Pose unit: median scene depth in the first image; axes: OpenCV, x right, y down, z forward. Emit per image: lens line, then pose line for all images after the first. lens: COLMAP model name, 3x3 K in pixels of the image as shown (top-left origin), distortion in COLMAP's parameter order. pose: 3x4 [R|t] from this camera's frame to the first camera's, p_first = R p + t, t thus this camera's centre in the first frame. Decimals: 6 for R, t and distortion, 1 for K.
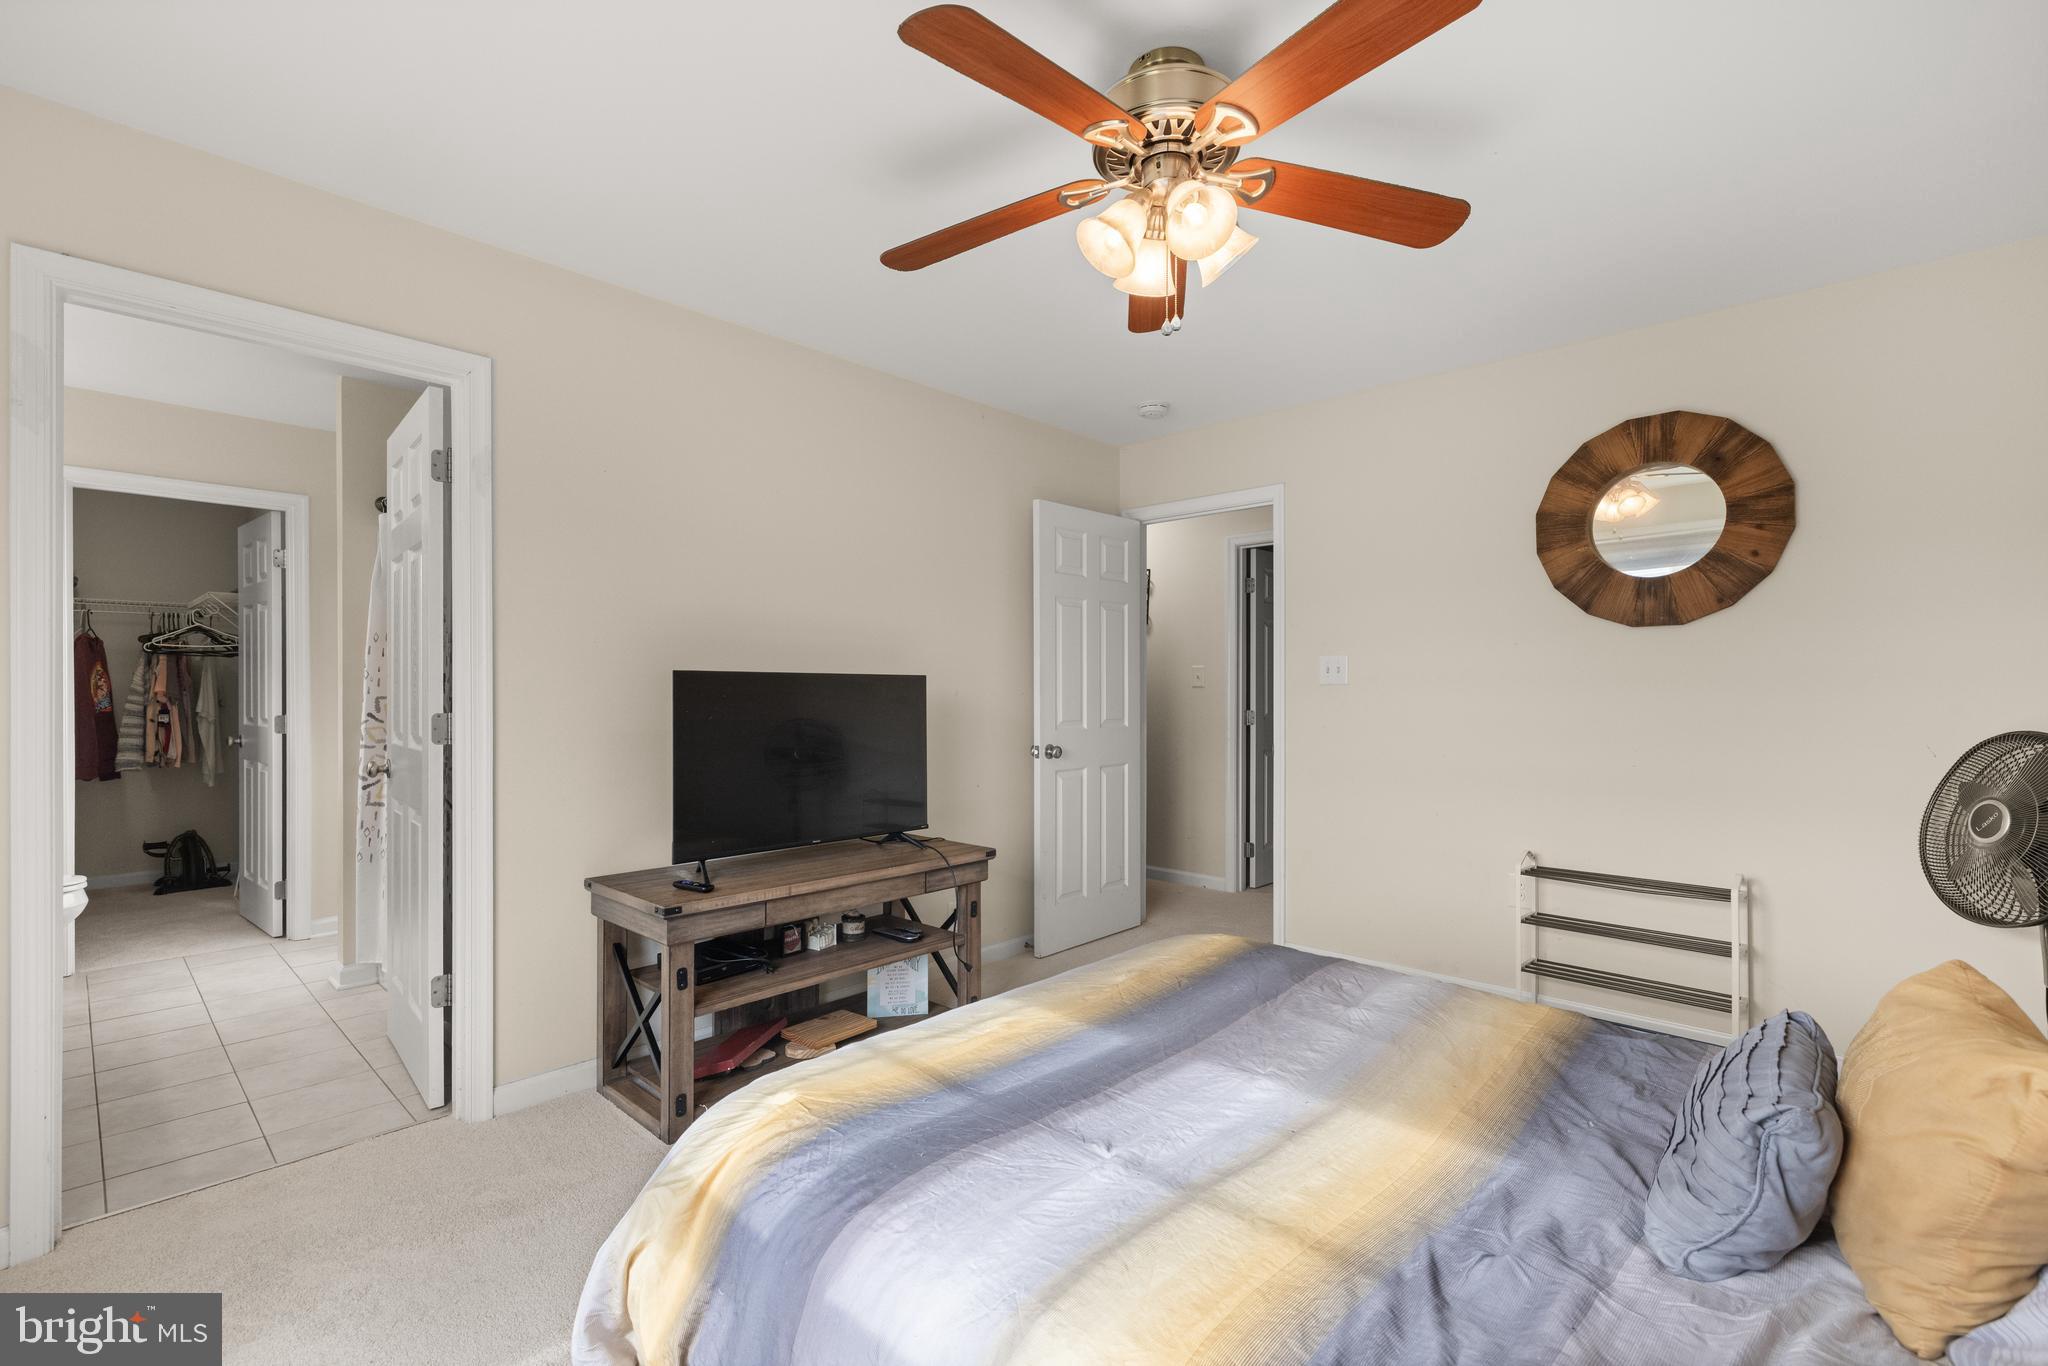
lens RADIAL K [[901.6, 0, 1024.0], [0, 901.6, 683.0], [0, 0, 1]] dist [-0.000151, 0.000225]
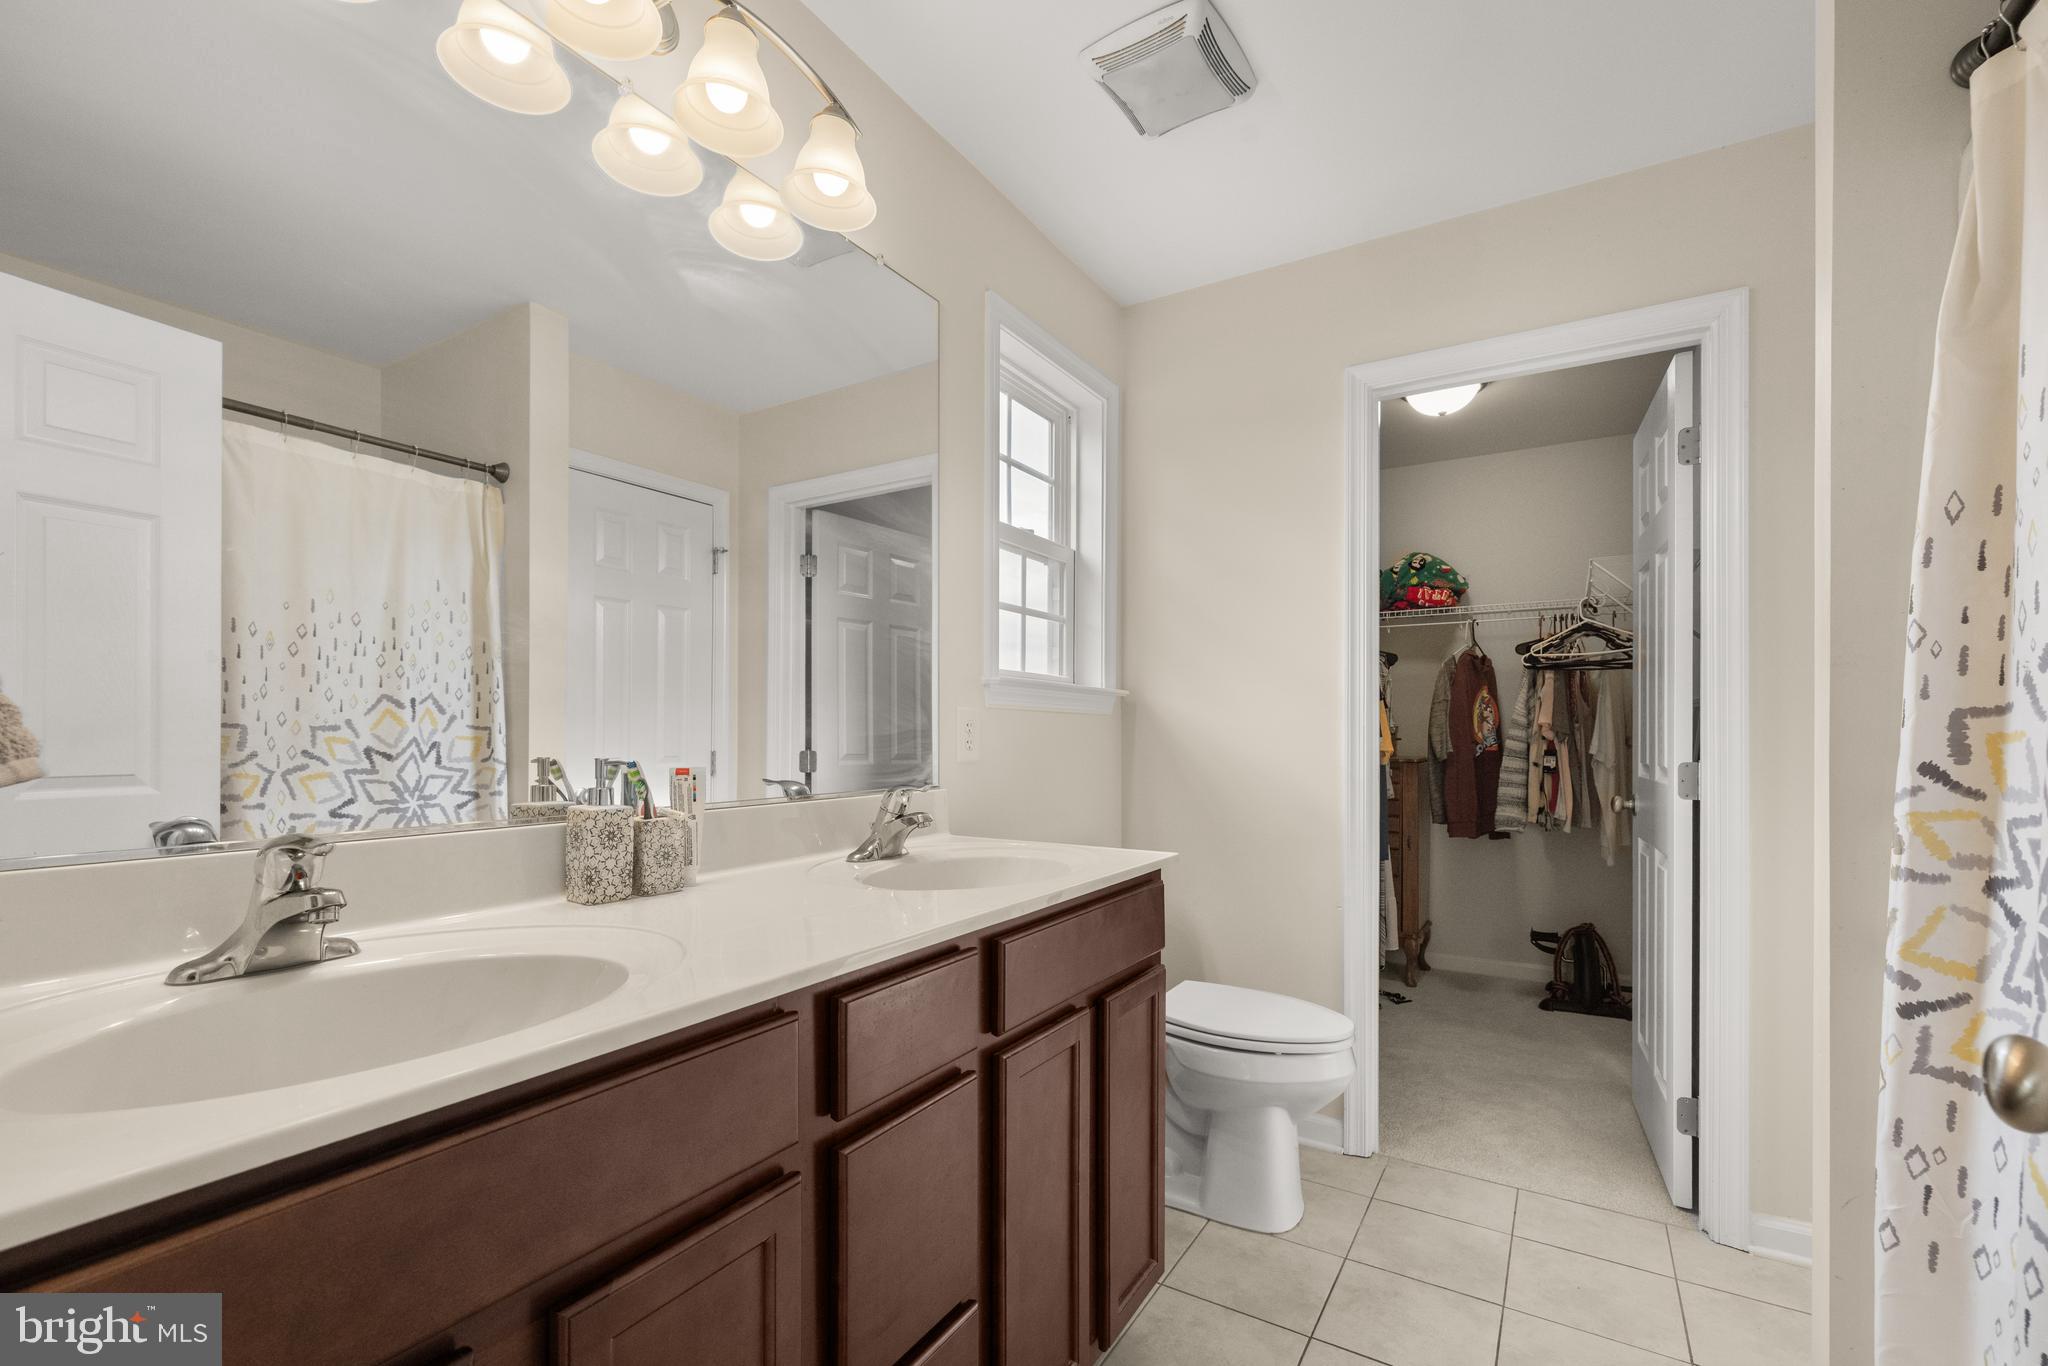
lens RADIAL K [[887.9, 0, 1018.8], [0, 887.9, 748.7], [0, 0, 1]] dist [0.000340, 0.000517]
pose [[0.188917, 0.012663, -0.981911, -0.356689], [0.009252, 0.999850, 0.014674, 0.015327], [0.981949, -0.011856, 0.188772, 0.468918]]
